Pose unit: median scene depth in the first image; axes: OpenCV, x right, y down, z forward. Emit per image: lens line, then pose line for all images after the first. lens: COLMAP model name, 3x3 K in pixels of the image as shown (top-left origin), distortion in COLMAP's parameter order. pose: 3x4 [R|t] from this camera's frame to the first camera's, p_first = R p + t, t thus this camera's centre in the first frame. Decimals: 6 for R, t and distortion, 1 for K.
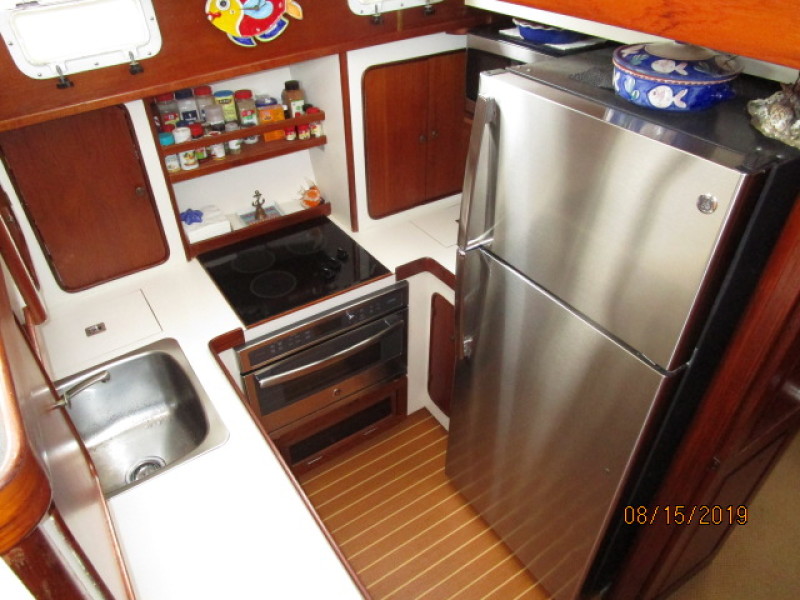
lens RADIAL K [[567.7, 0, 399.2], [0, 567.7, 304.1], [0, 0, 1]] dist [-0.044483, 0.029295]
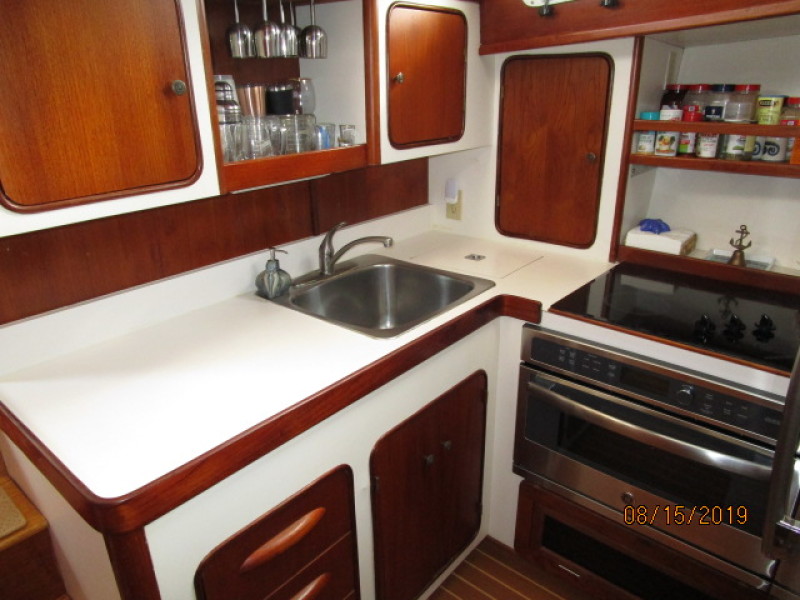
lens RADIAL K [[567.7, 0, 399.2], [0, 567.7, 304.1], [0, 0, 1]] dist [-0.044483, 0.029295]
pose [[0.265927, 0.361105, -0.893805, 0.419762], [-0.582081, 0.799229, 0.149713, 0.043057], [0.768417, 0.480454, 0.422729, 0.538243]]
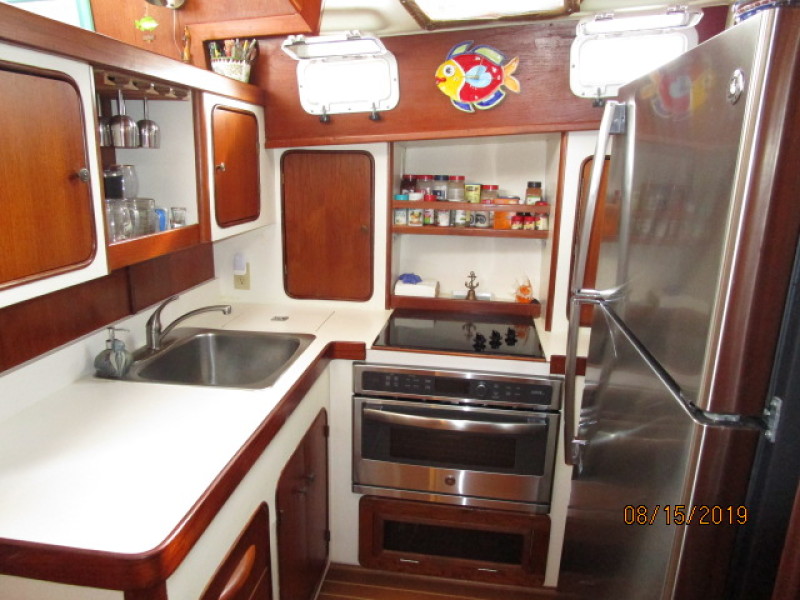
lens RADIAL K [[567.7, 0, 399.2], [0, 567.7, 304.1], [0, 0, 1]] dist [-0.044483, 0.029295]
pose [[0.740892, 0.187987, -0.644780, 0.441398], [-0.434187, 0.866504, -0.246276, 0.221370], [0.512408, 0.462419, 0.723607, 0.278335]]
